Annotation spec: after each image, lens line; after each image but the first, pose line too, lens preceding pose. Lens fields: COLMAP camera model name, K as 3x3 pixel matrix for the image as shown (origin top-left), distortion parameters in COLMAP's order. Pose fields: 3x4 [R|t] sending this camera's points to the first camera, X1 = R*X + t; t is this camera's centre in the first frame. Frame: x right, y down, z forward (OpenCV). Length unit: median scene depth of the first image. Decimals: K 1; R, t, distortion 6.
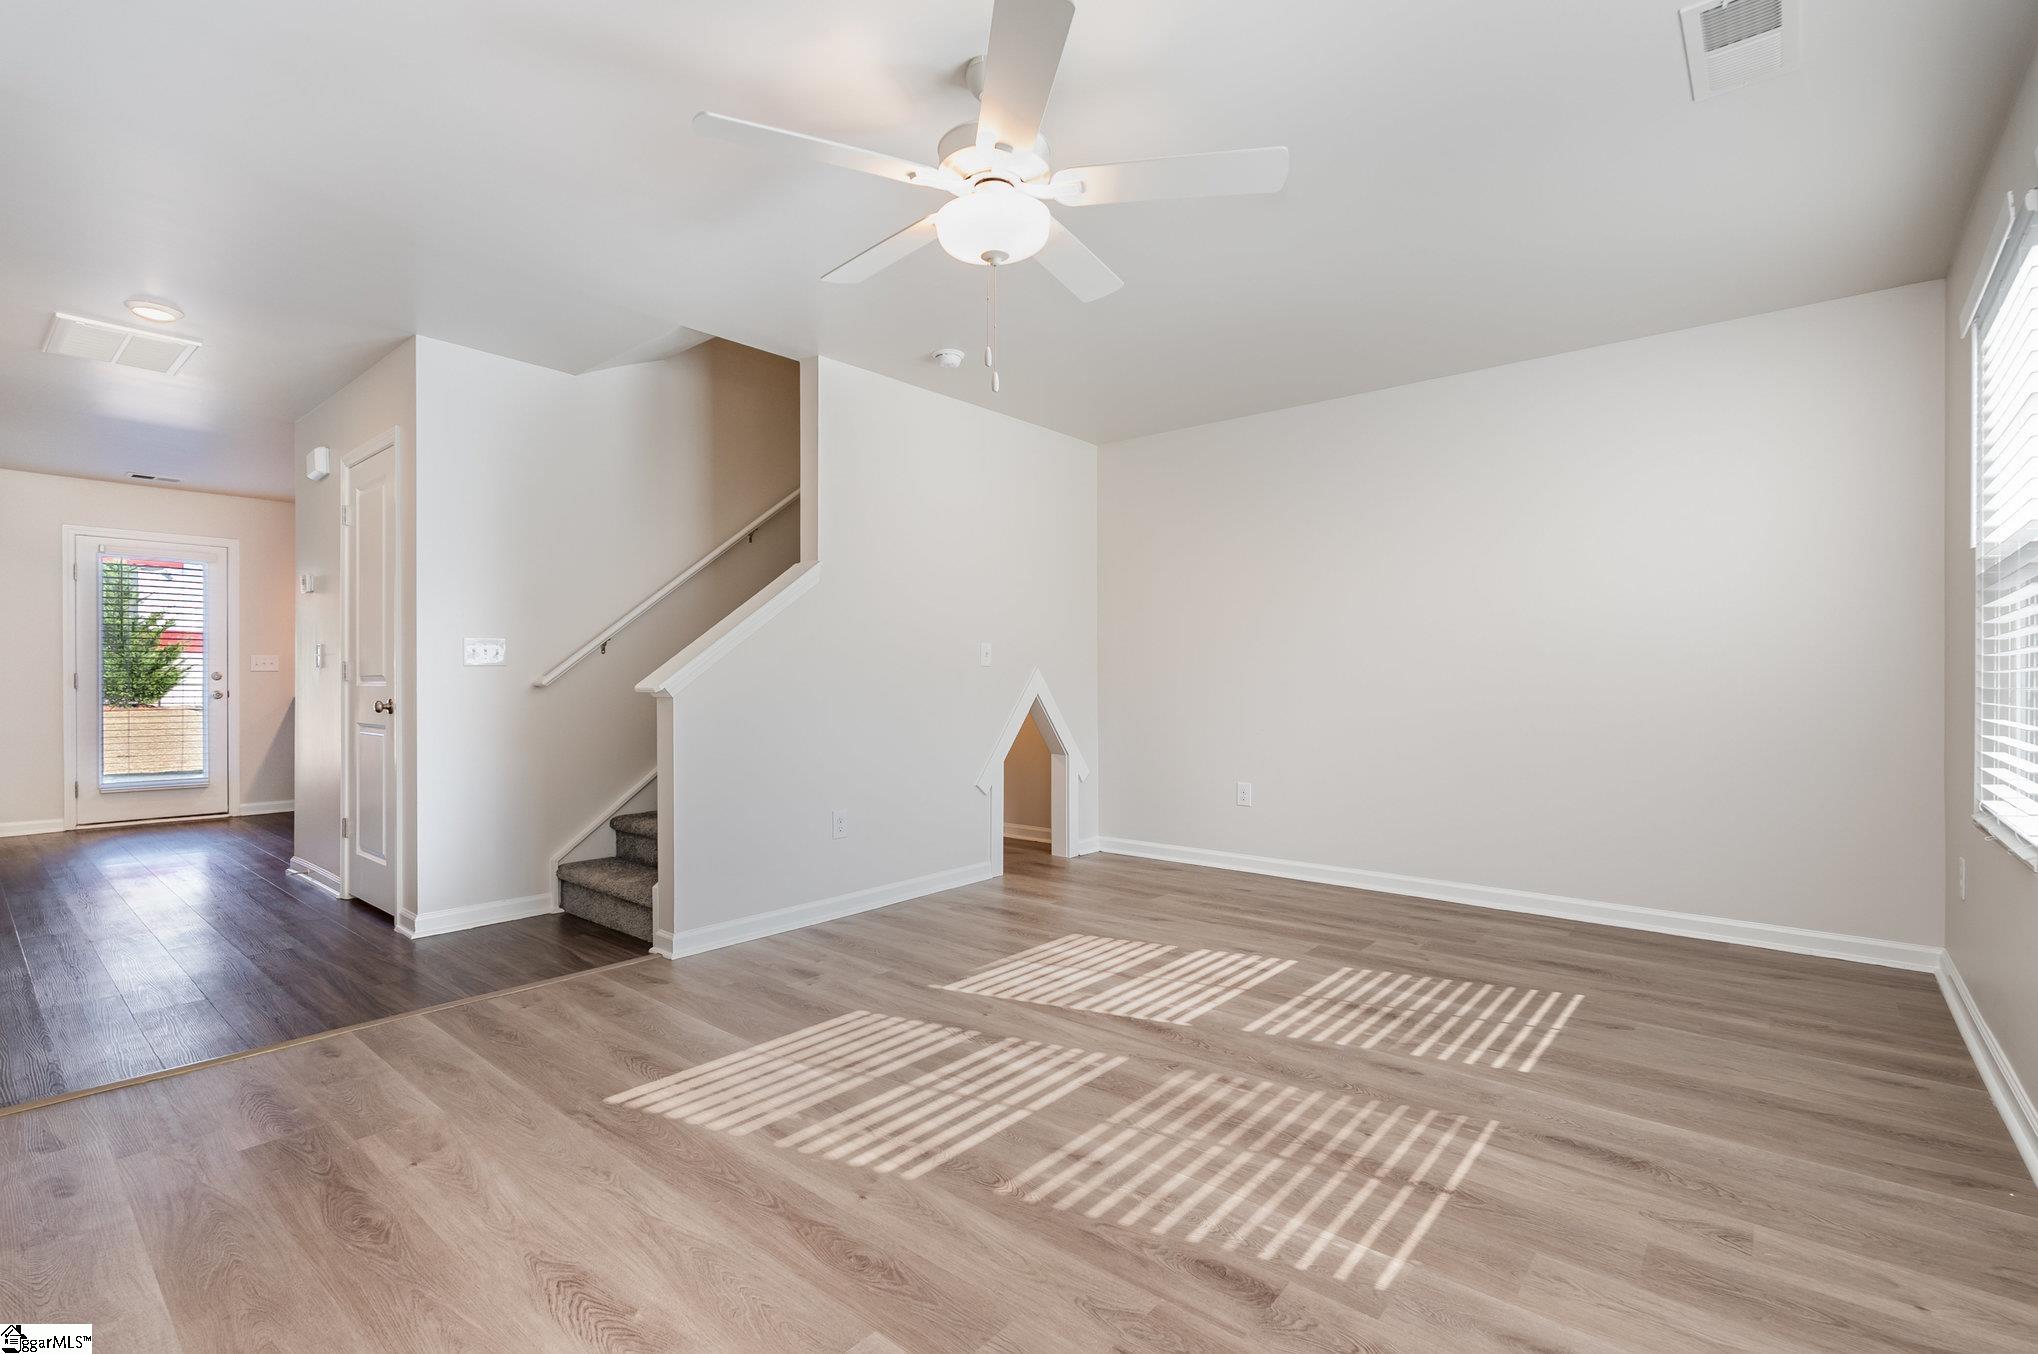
lens RADIAL K [[918.2, 0, 1020.7], [0, 918.2, 680.7], [0, 0, 1]] dist [-0.005801, -0.000693]
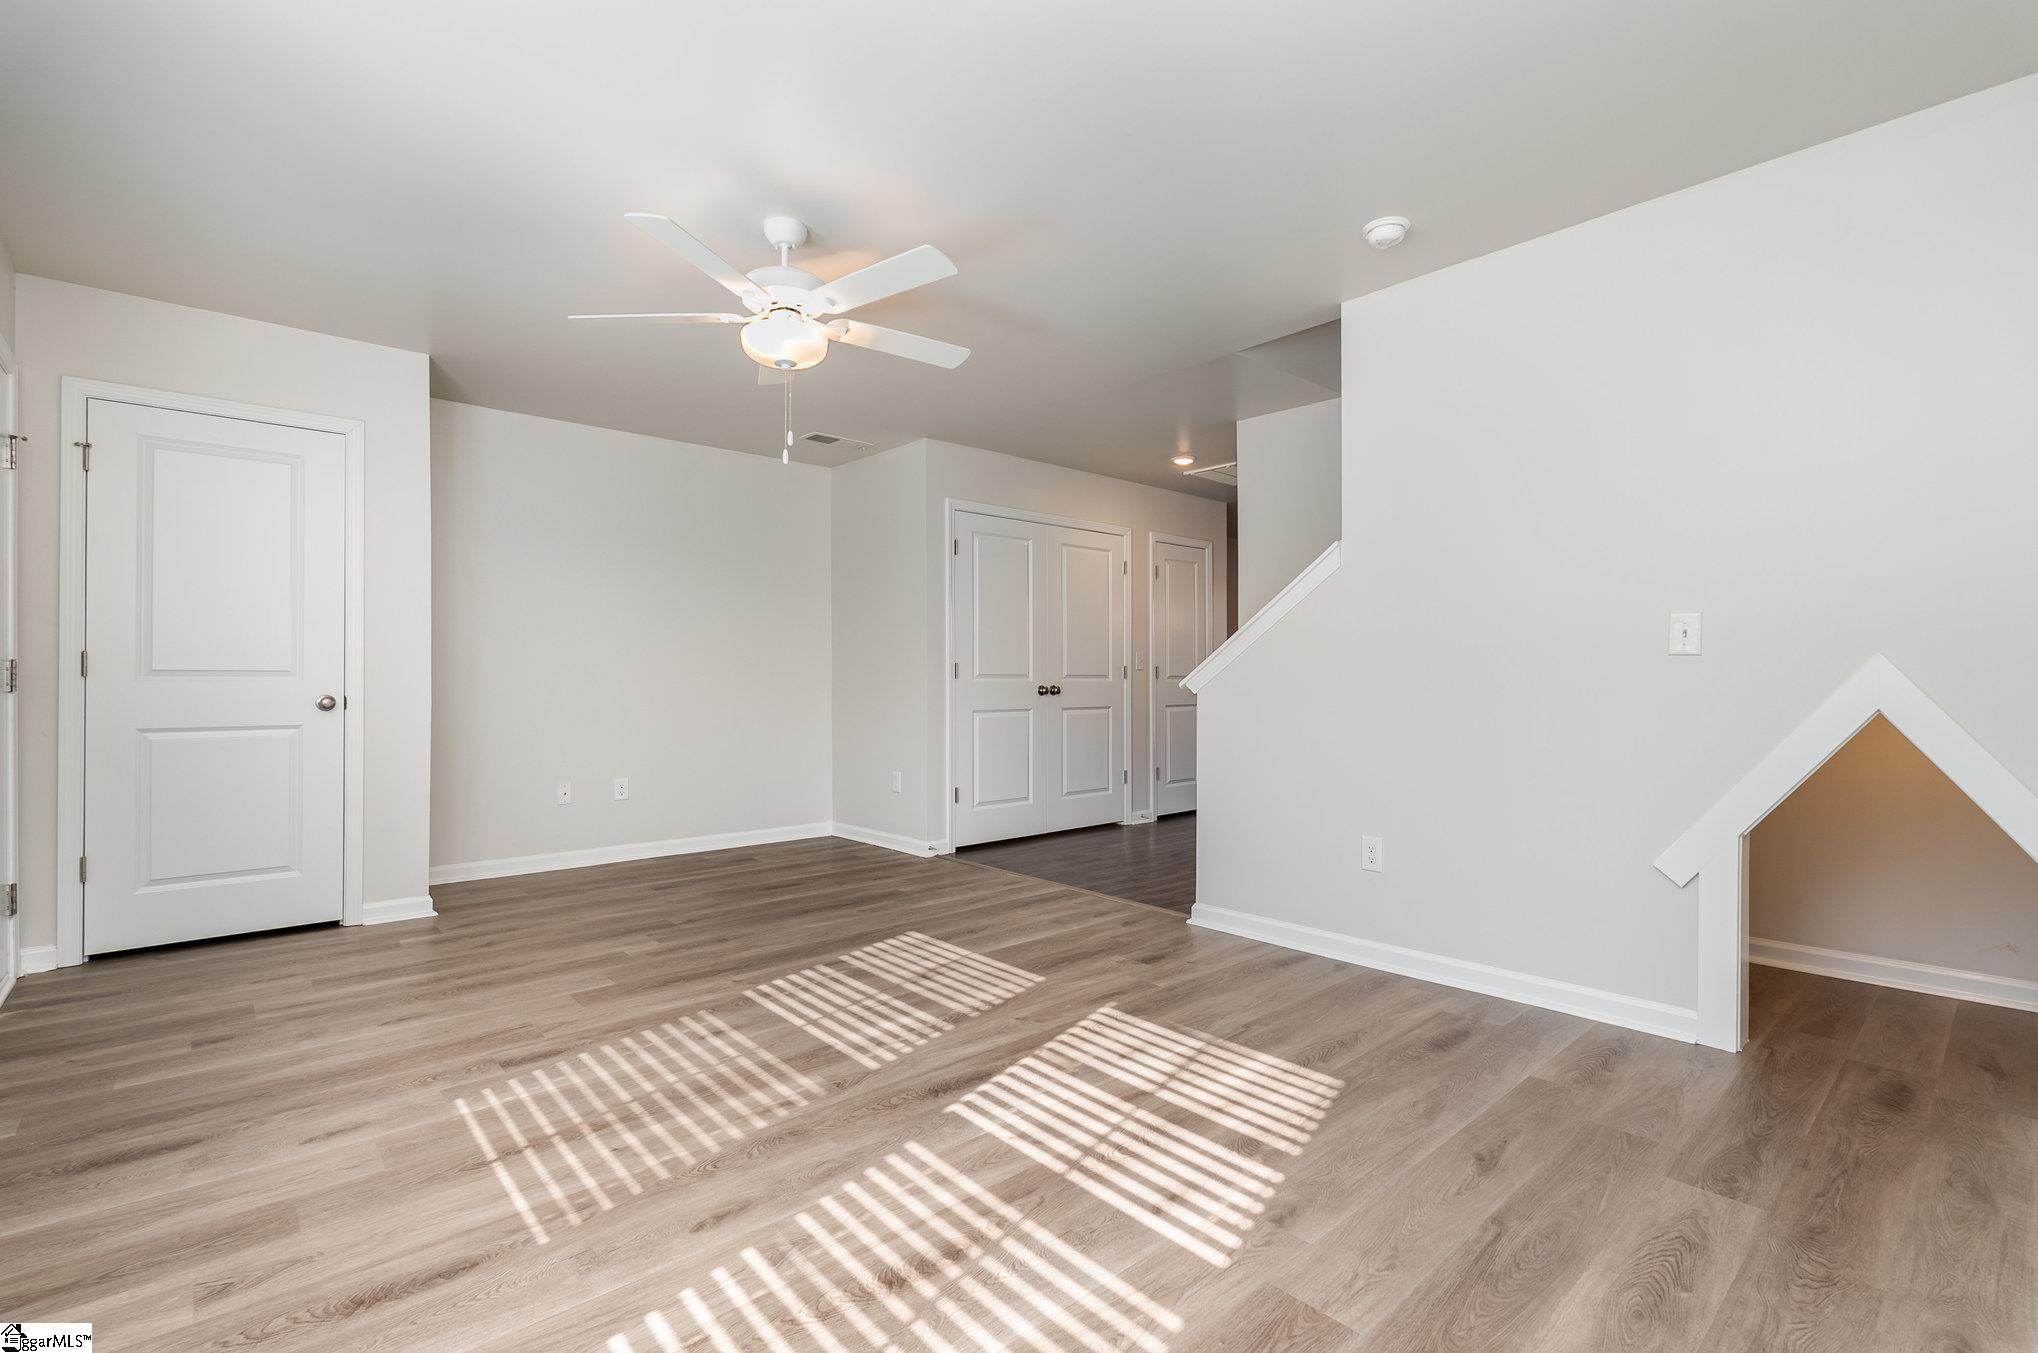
lens RADIAL K [[918.2, 0, 1022.8], [0, 918.2, 675.6], [0, 0, 1]] dist [-0.005801, -0.000693]
pose [[-0.134489, -0.003630, -0.990908, 1.005039], [-0.001371, 0.999993, -0.003477, -0.000057], [0.990914, 0.000891, -0.134493, 1.224105]]
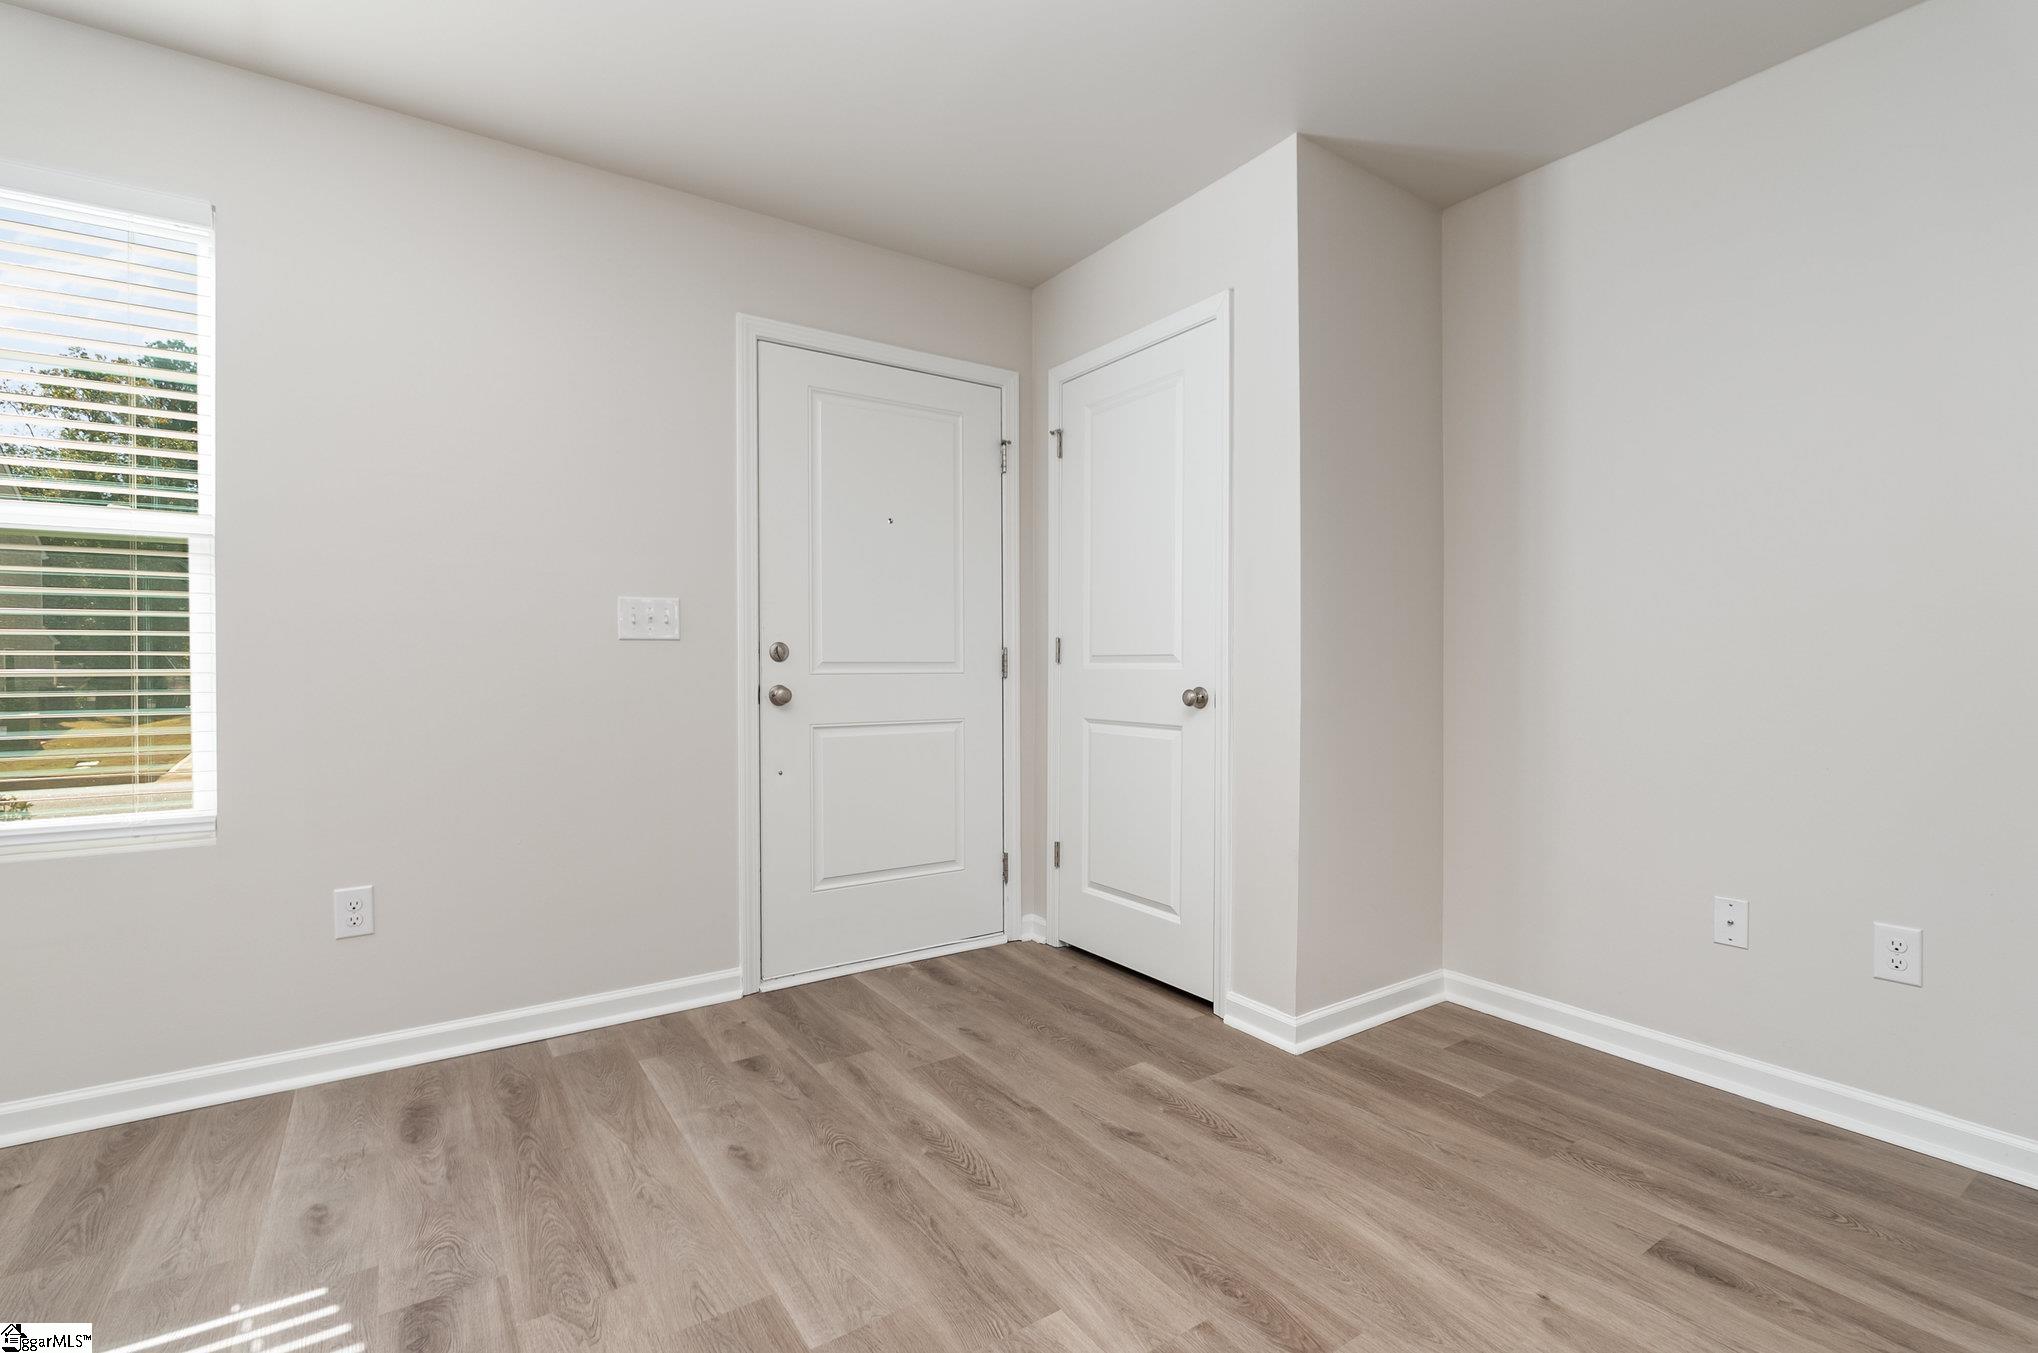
lens RADIAL K [[918.2, 0, 1019.2], [0, 918.2, 673.6], [0, 0, 1]] dist [-0.005801, -0.000693]
pose [[-0.965314, -0.003489, 0.261069, -0.331400], [-0.002494, 0.999988, 0.004143, 0.008302], [-0.261080, 0.003348, -0.965311, 1.016118]]
